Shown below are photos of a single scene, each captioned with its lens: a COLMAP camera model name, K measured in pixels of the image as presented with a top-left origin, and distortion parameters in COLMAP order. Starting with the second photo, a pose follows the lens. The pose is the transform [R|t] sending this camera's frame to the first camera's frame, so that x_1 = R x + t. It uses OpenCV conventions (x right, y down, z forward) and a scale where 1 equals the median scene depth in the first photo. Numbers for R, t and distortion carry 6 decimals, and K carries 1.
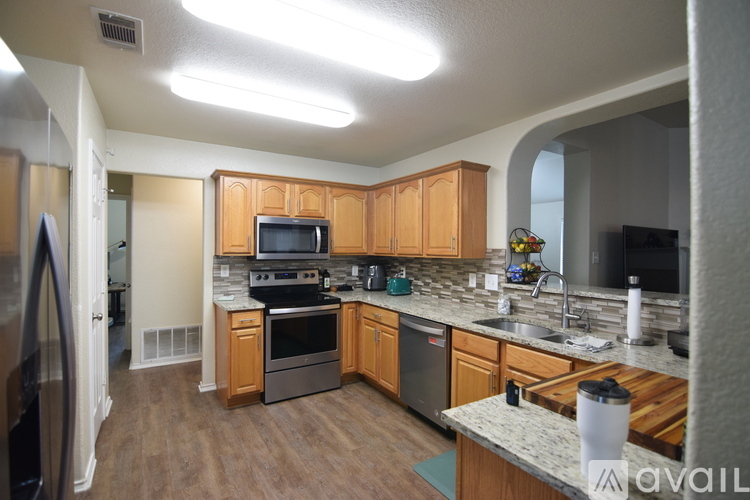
lens RADIAL K [[364.0, 0, 375.0], [0, 364.0, 250.0], [0, 0, 1]] dist [0.000328, -0.000021]
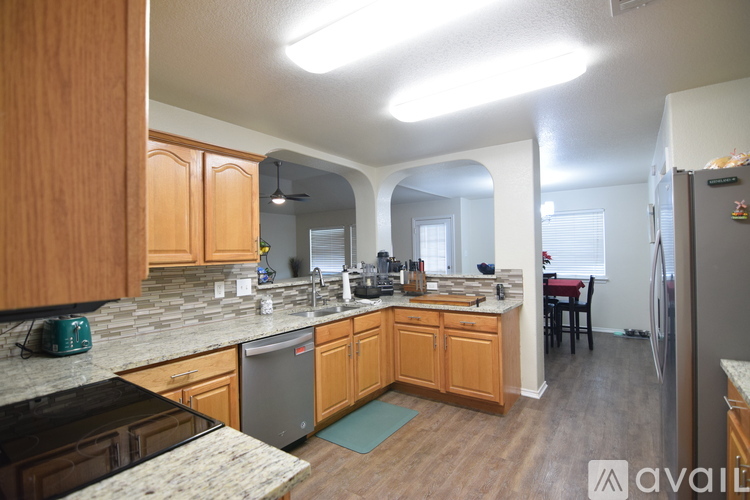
lens RADIAL K [[364.0, 0, 375.0], [0, 364.0, 250.0], [0, 0, 1]] dist [0.000328, -0.000021]
pose [[-0.386432, 0.004631, 0.922306, -0.678514], [0.021708, 0.999756, 0.004076, -0.005033], [-0.922062, 0.021597, -0.386439, 1.036487]]
